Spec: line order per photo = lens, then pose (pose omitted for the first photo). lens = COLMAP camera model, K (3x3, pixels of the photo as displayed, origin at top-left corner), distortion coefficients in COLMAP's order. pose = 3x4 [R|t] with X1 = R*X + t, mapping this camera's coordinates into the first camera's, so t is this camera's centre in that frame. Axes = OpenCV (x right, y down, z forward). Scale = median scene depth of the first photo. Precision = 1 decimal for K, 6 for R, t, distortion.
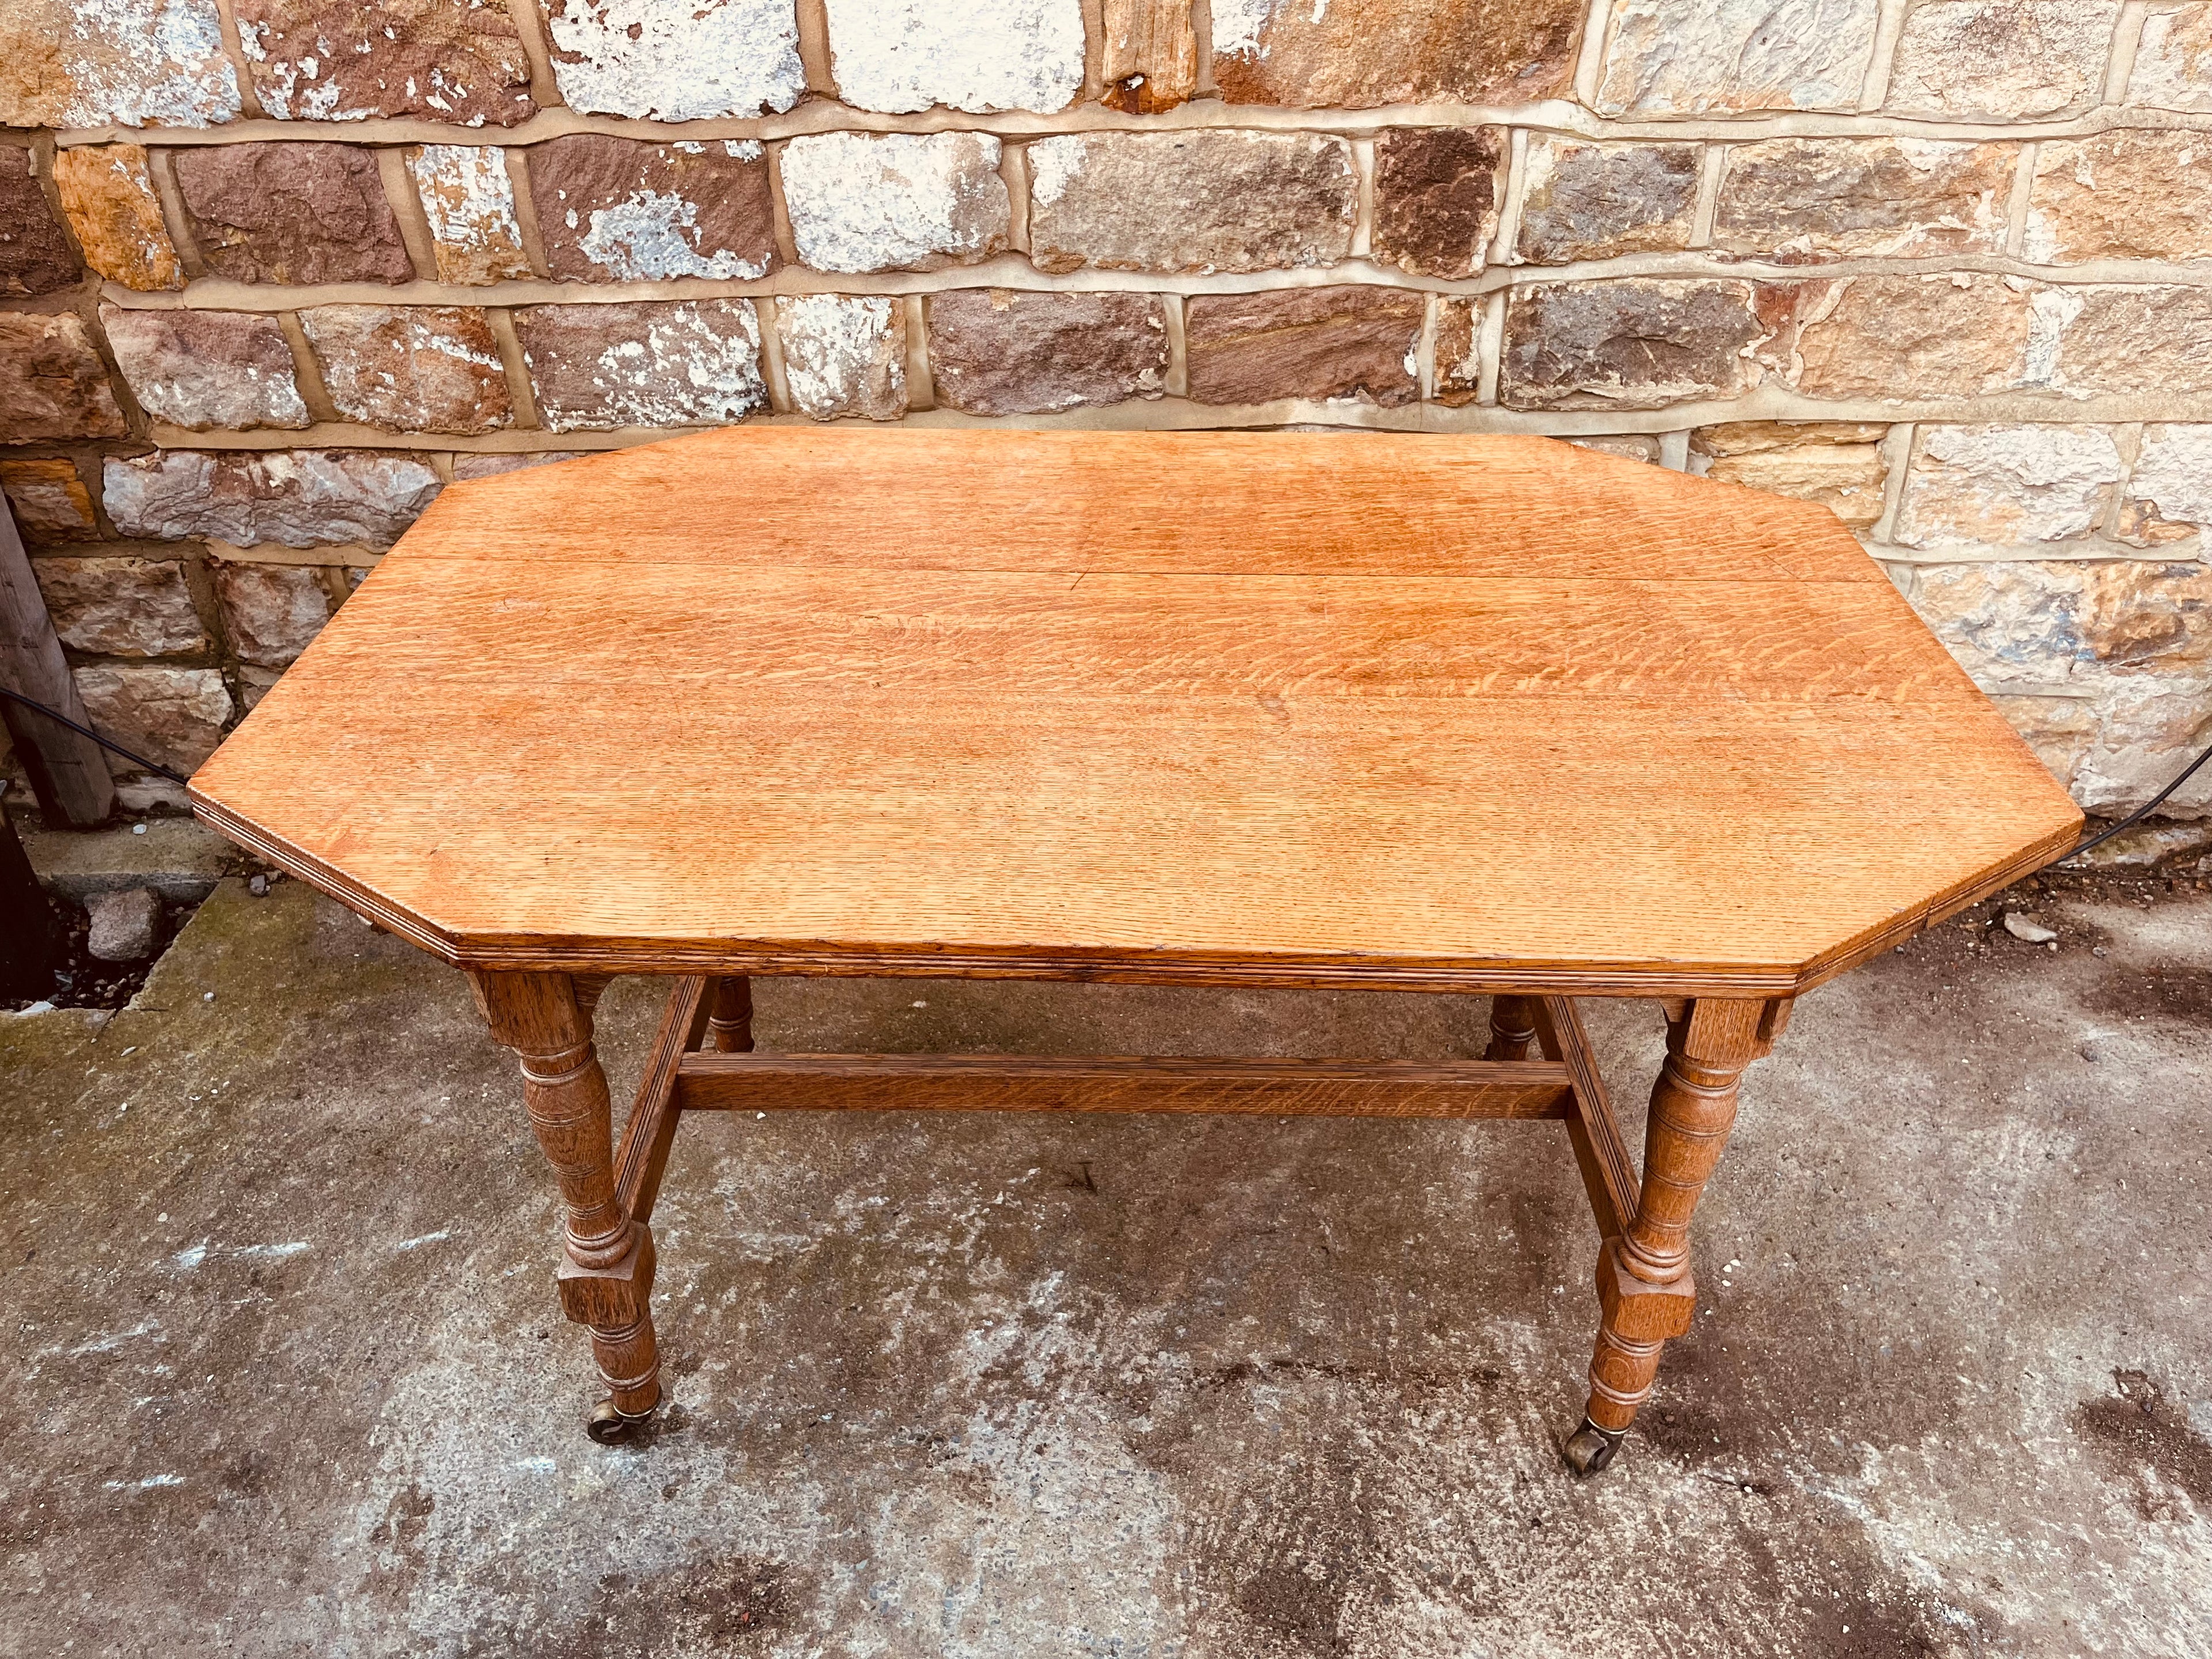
lens RADIAL K [[1676.0, 0, 1100.8], [0, 1676.0, 828.5], [0, 0, 1]] dist [0.064256, -0.087193]
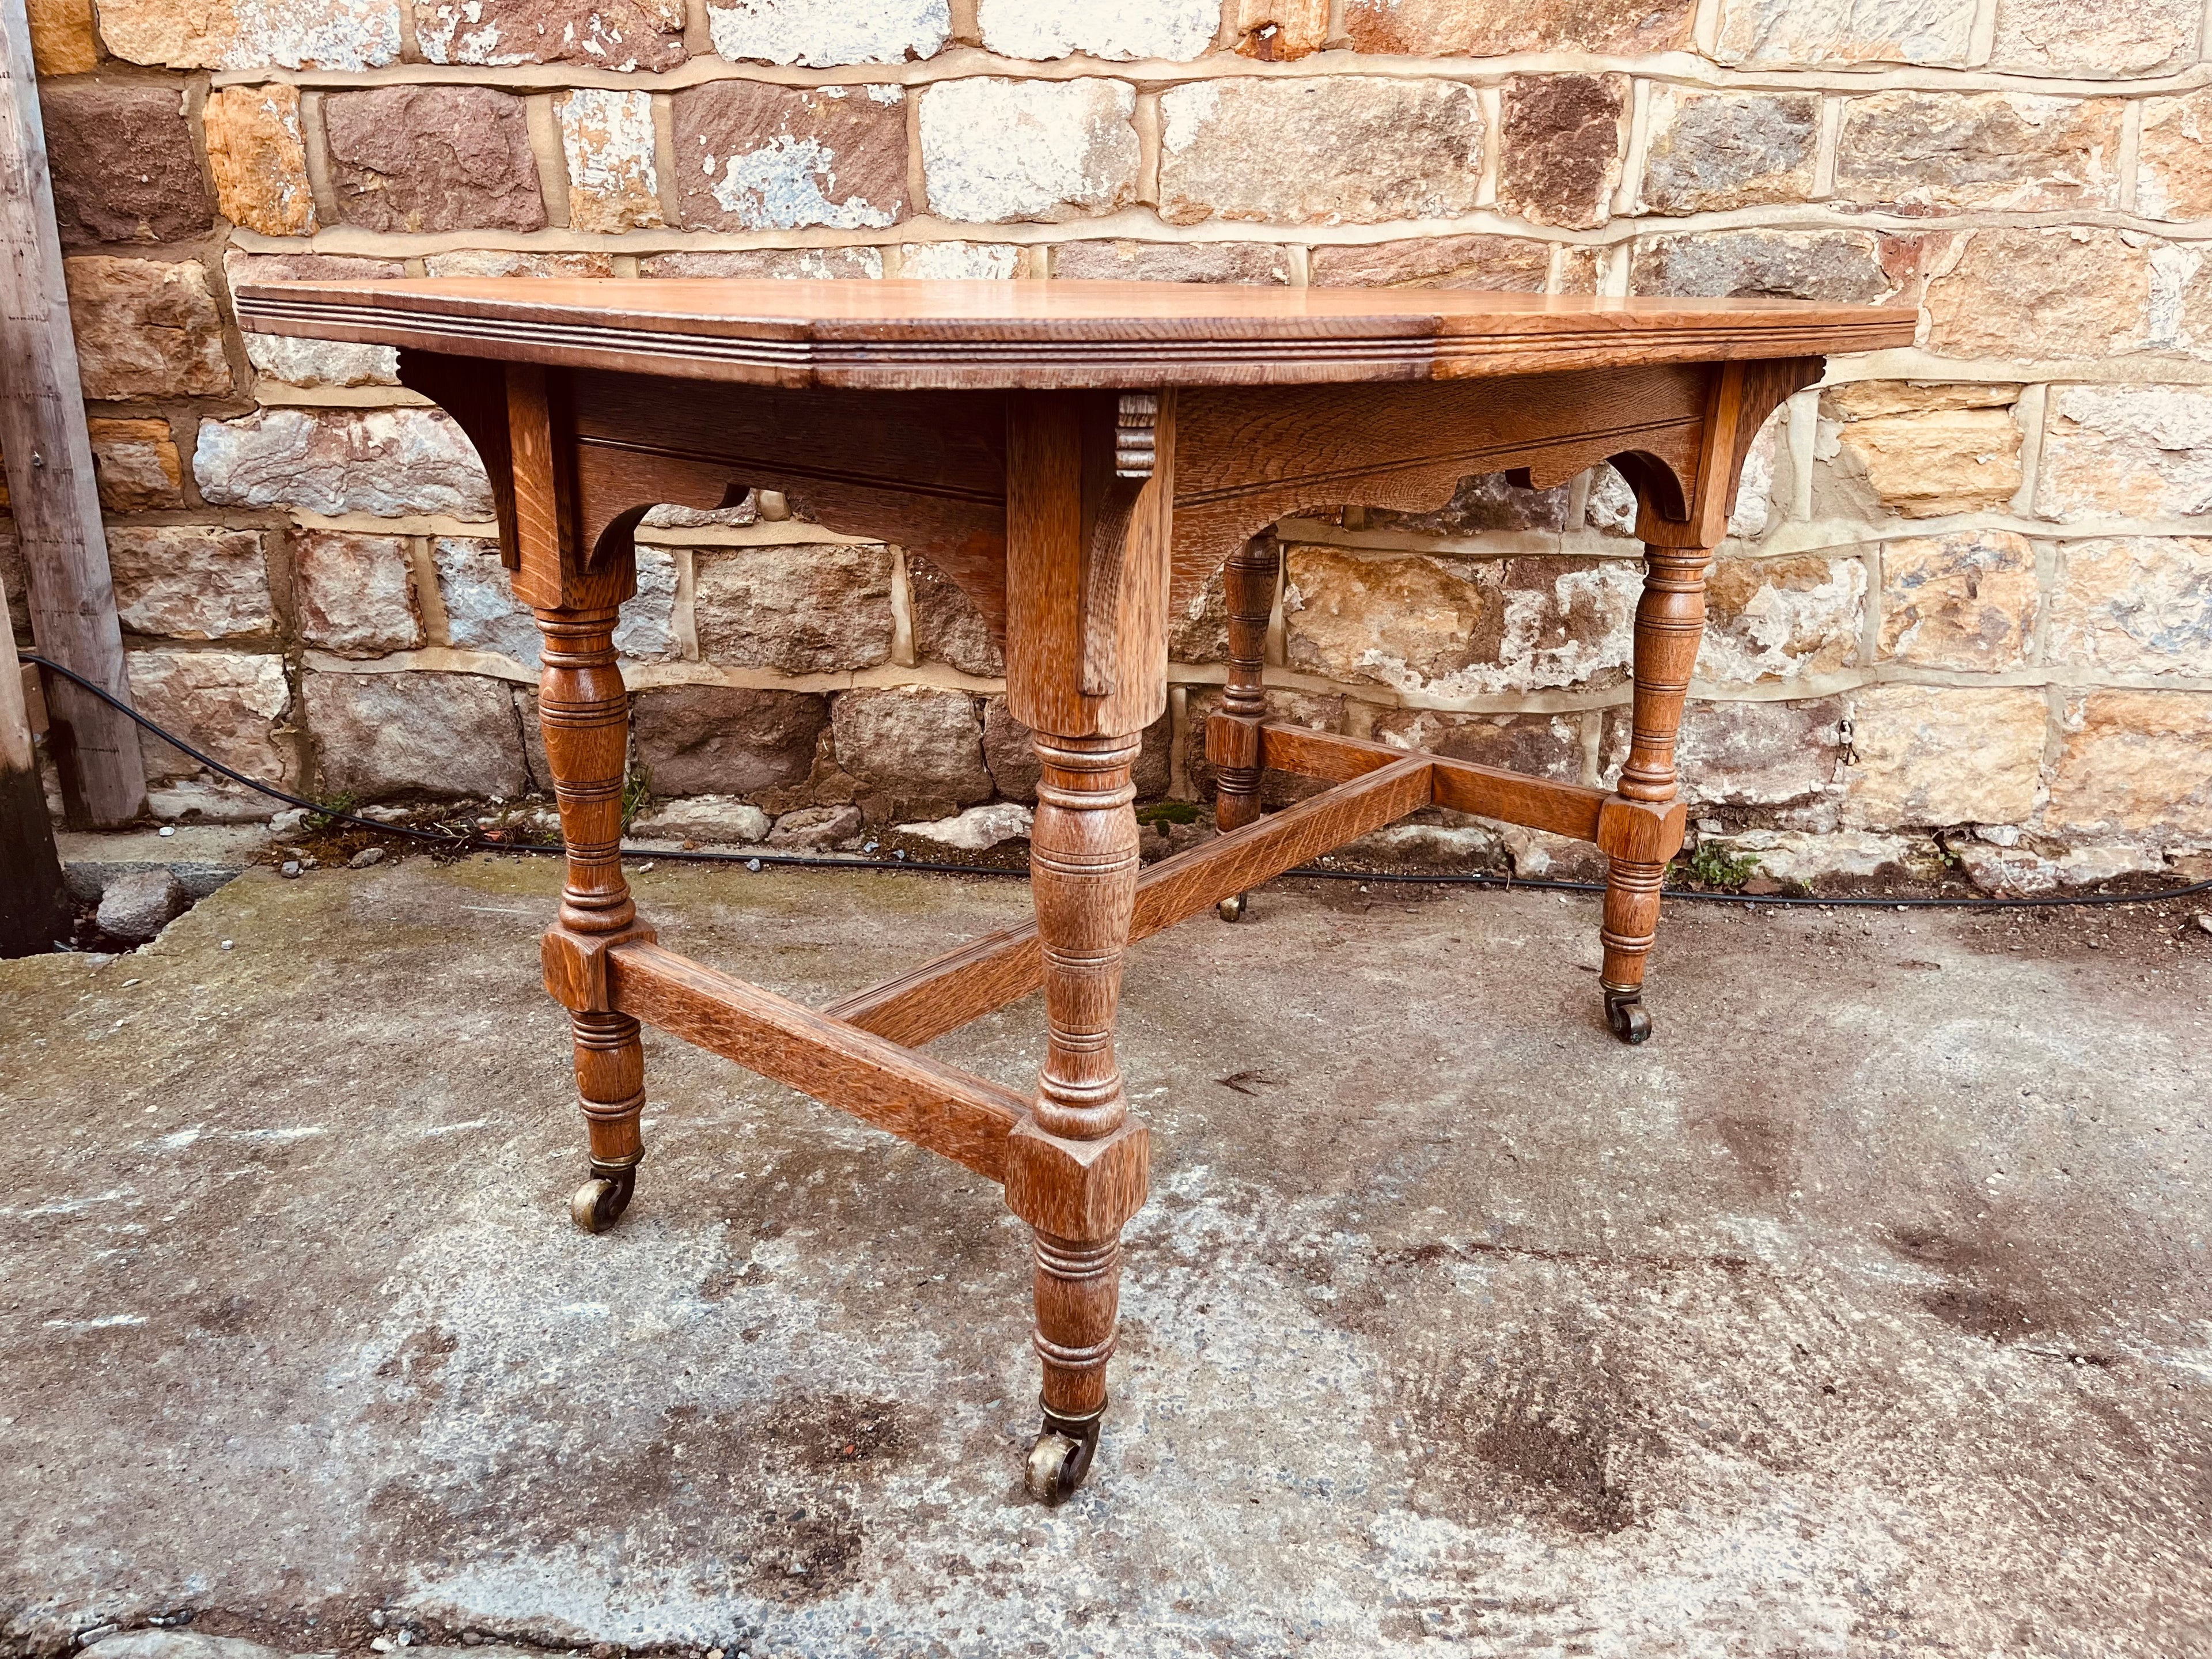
lens RADIAL K [[1676.0, 0, 1089.6], [0, 1676.0, 817.7], [0, 0, 1]] dist [0.064256, -0.087193]
pose [[0.999789, 0.020333, 0.003069, -0.080126], [-0.018771, 0.963352, -0.267584, 0.293128], [-0.008397, 0.267470, 0.963530, 0.123541]]
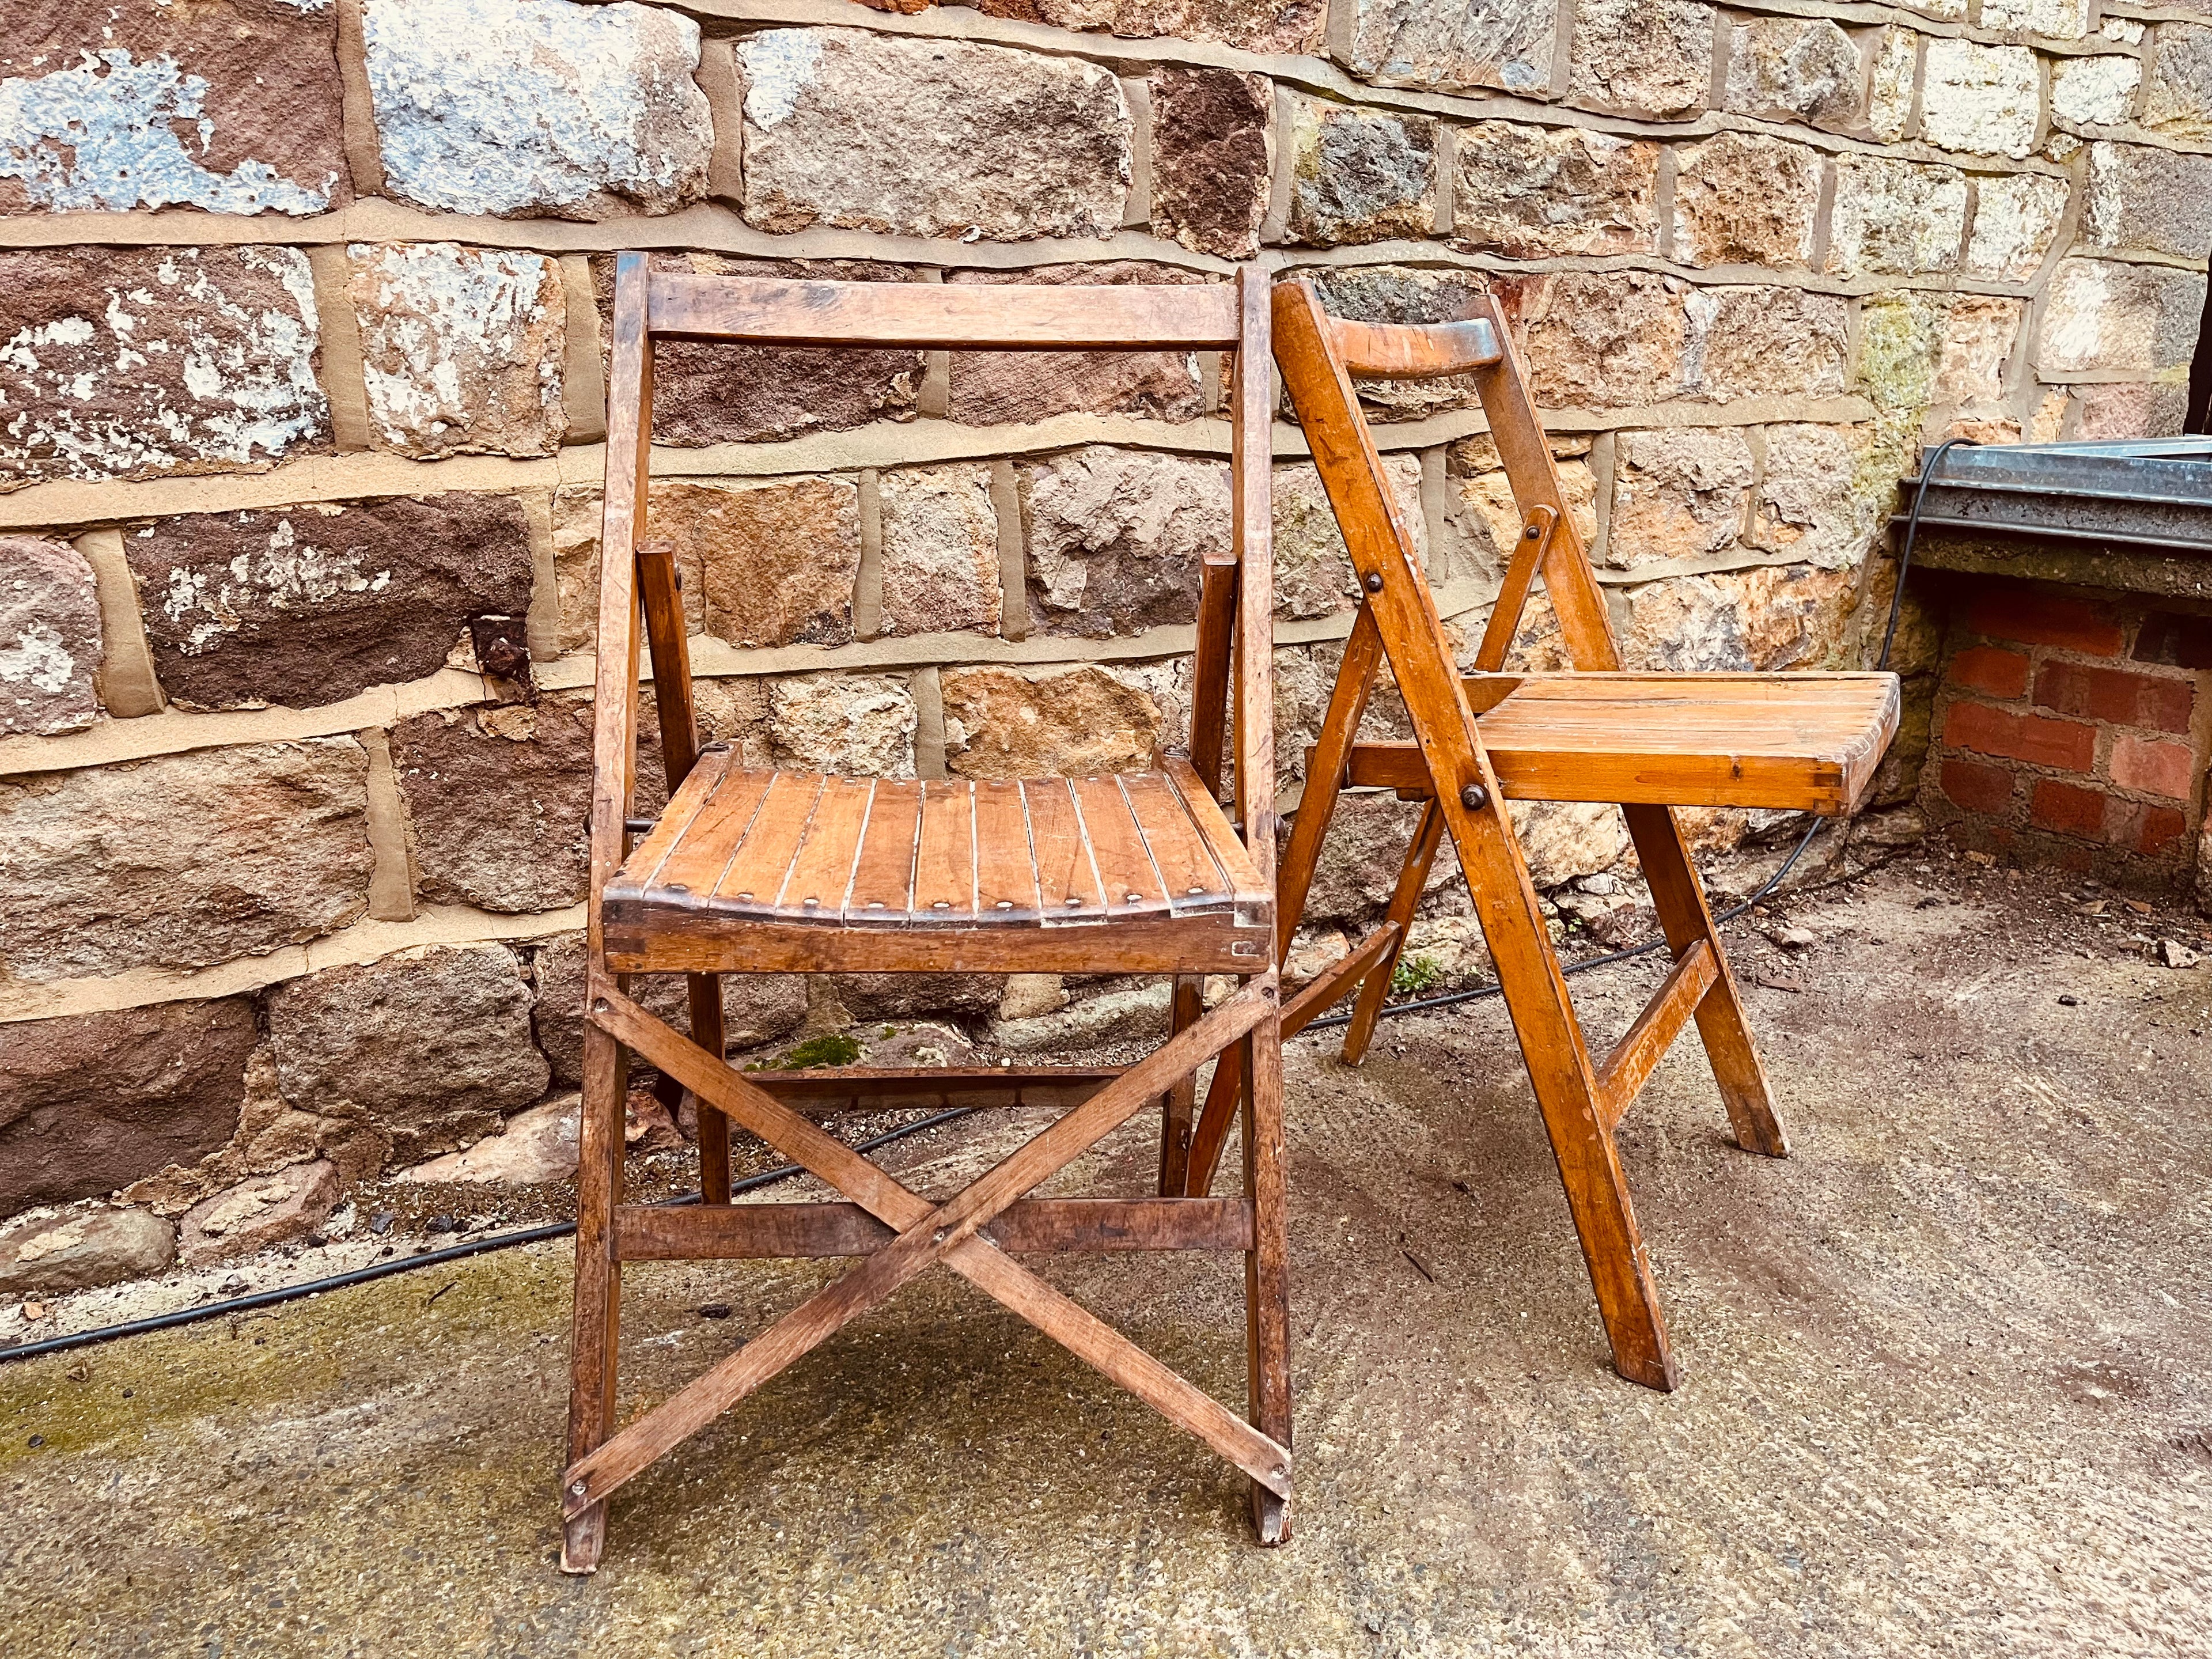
lens RADIAL K [[1676.0, 0, 1102.2], [0, 1676.0, 824.2], [0, 0, 1]] dist [0.064256, -0.087193]
pose [[0.815662, -0.134281, 0.562729, -0.356039], [0.300995, 0.929175, -0.214561, 0.096001], [-0.494062, 0.344388, 0.798310, 0.465923]]
